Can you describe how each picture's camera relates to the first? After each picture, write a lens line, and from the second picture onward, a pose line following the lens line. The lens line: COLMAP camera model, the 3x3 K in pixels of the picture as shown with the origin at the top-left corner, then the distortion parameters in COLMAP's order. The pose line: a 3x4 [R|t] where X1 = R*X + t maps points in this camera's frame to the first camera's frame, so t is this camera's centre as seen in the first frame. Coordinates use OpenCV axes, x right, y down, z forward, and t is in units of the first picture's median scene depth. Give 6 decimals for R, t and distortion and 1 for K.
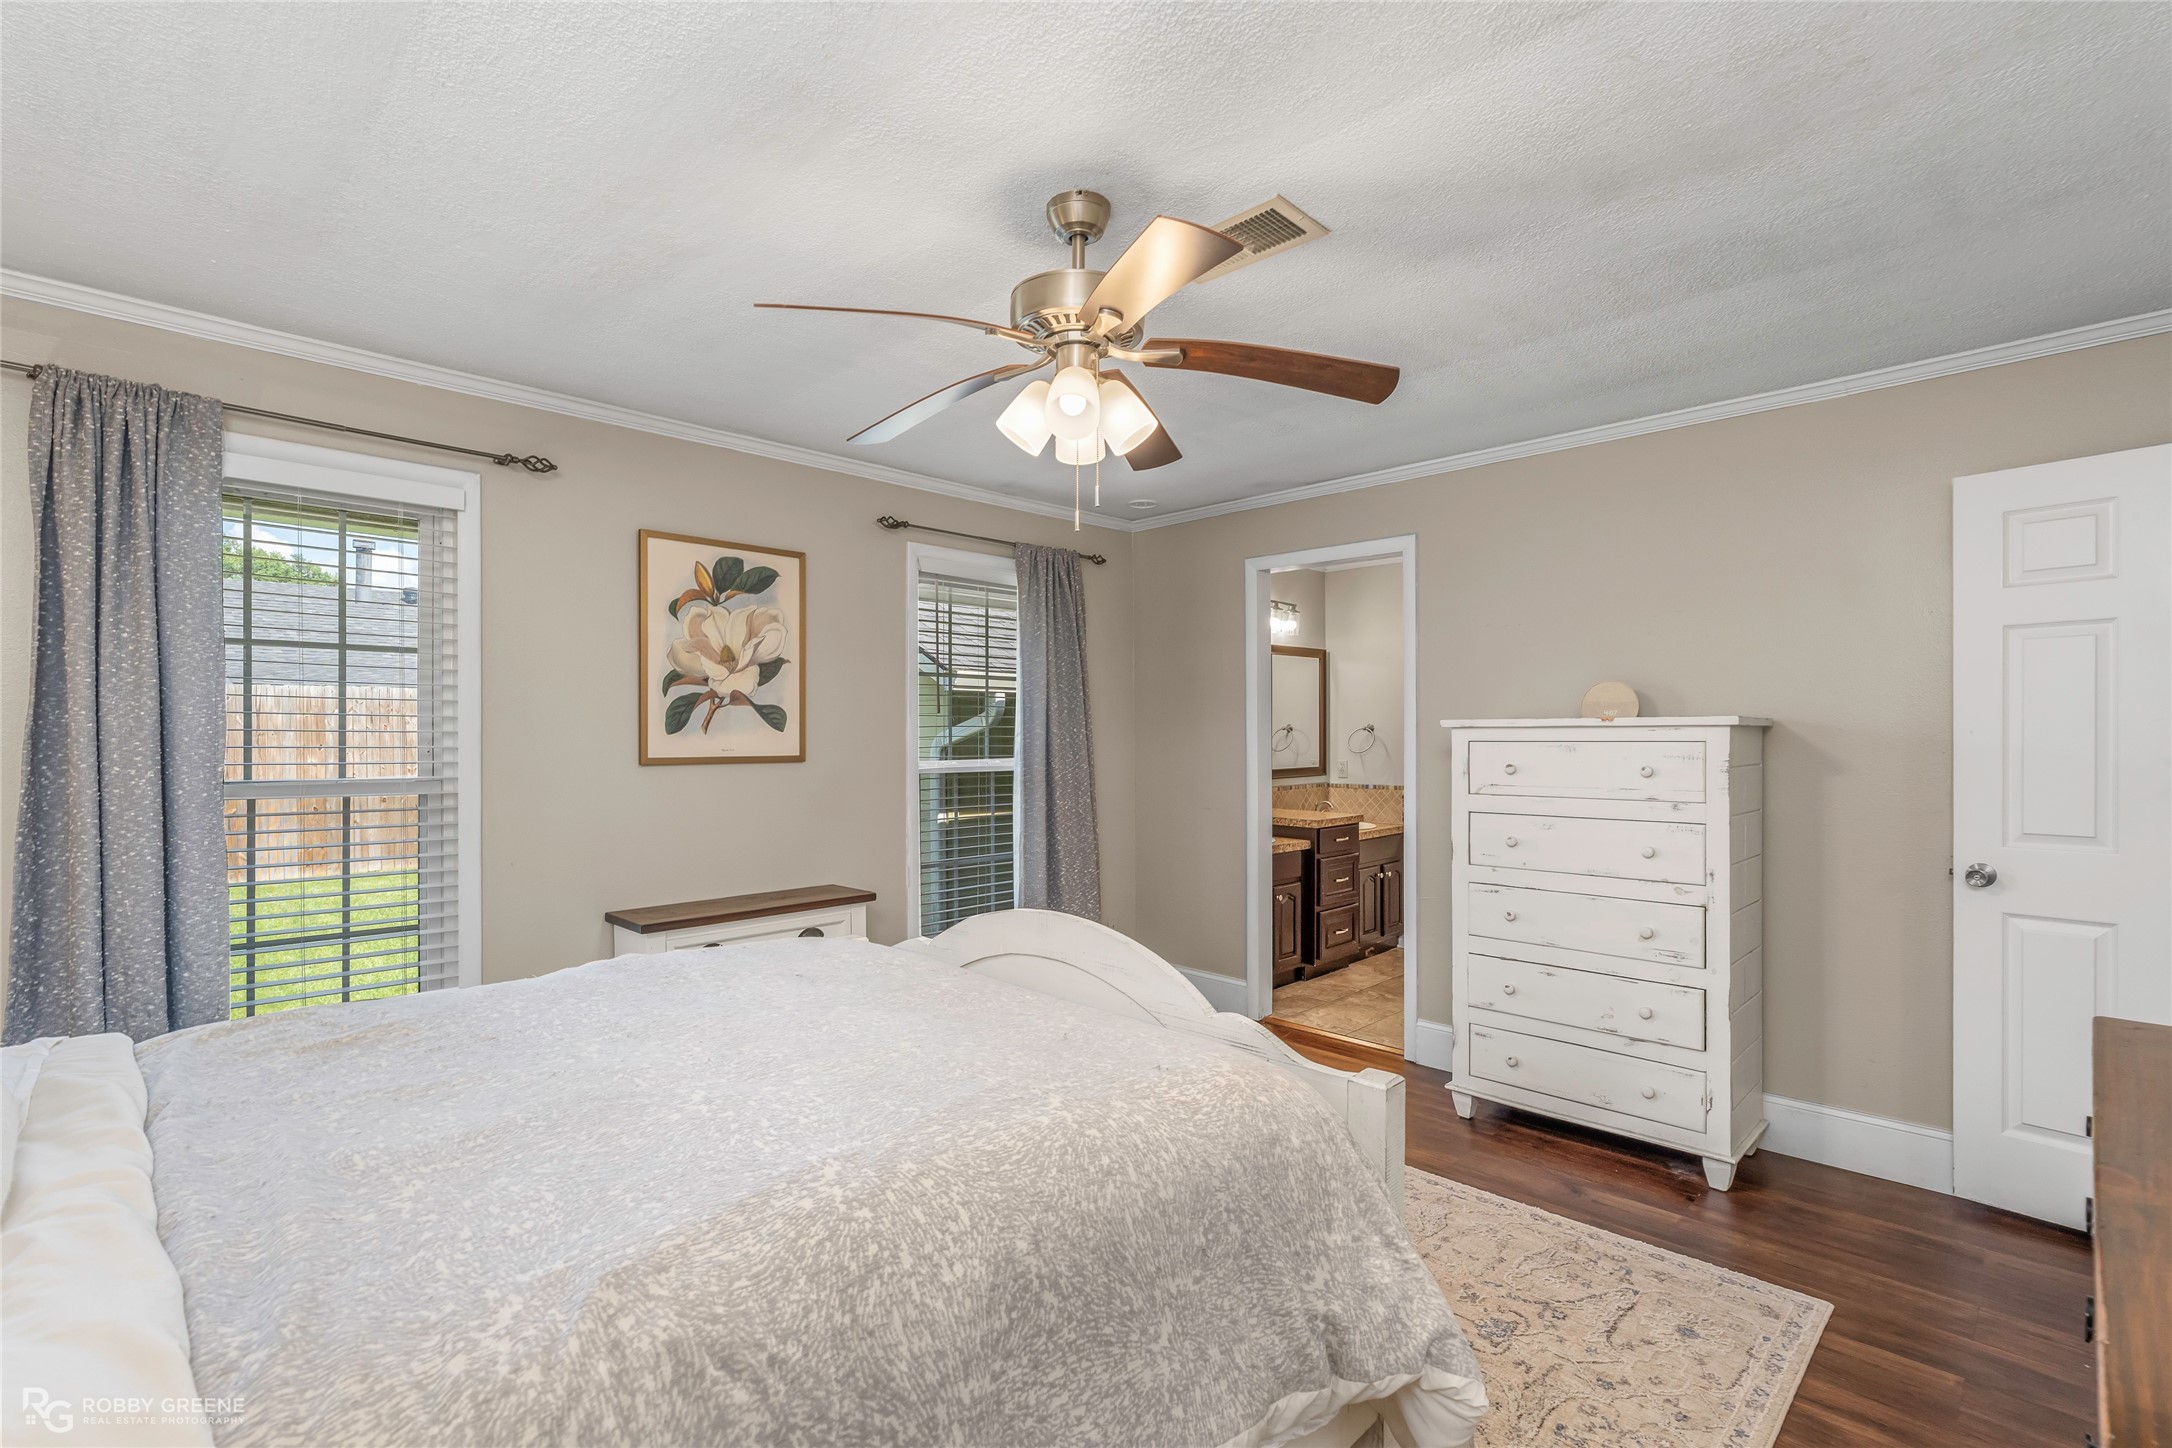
lens RADIAL K [[990.2, 0, 1085.5], [0, 990.2, 734.5], [0, 0, 1]] dist [0.000031, 0.000507]
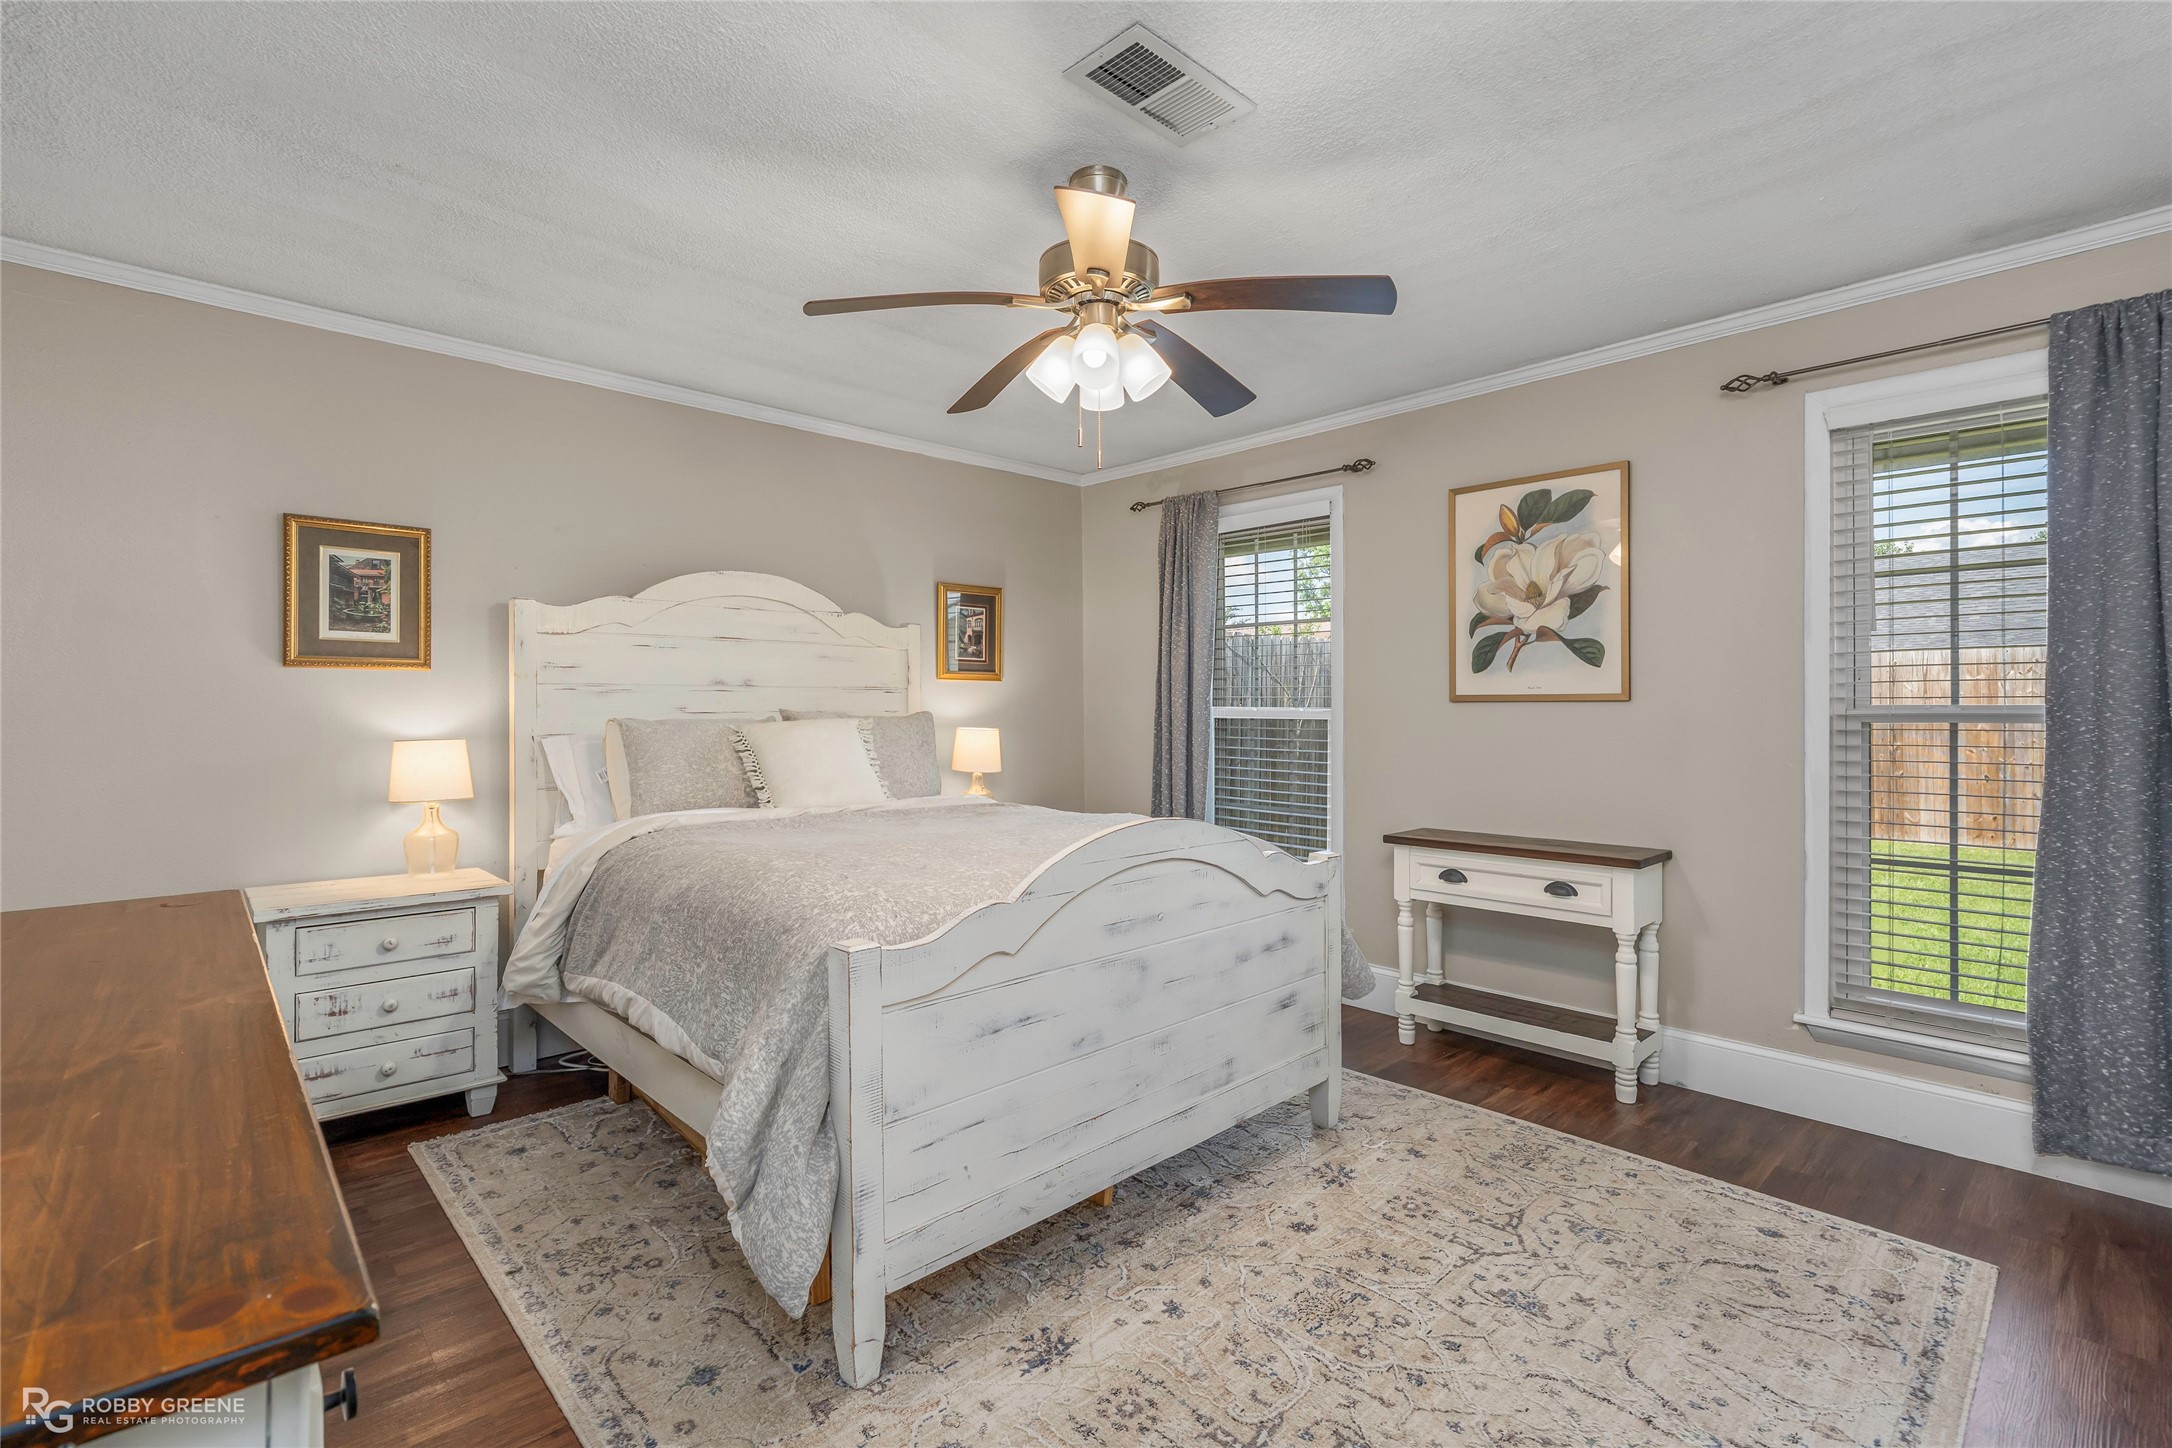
lens RADIAL K [[990.2, 0, 1086.1], [0, 990.2, 710.5], [0, 0, 1]] dist [0.000031, 0.000507]
pose [[-0.025084, -0.002268, -0.999683, 0.631378], [-0.005016, 0.999985, -0.002143, 0.042610], [0.999673, 0.004960, -0.025095, 0.580770]]
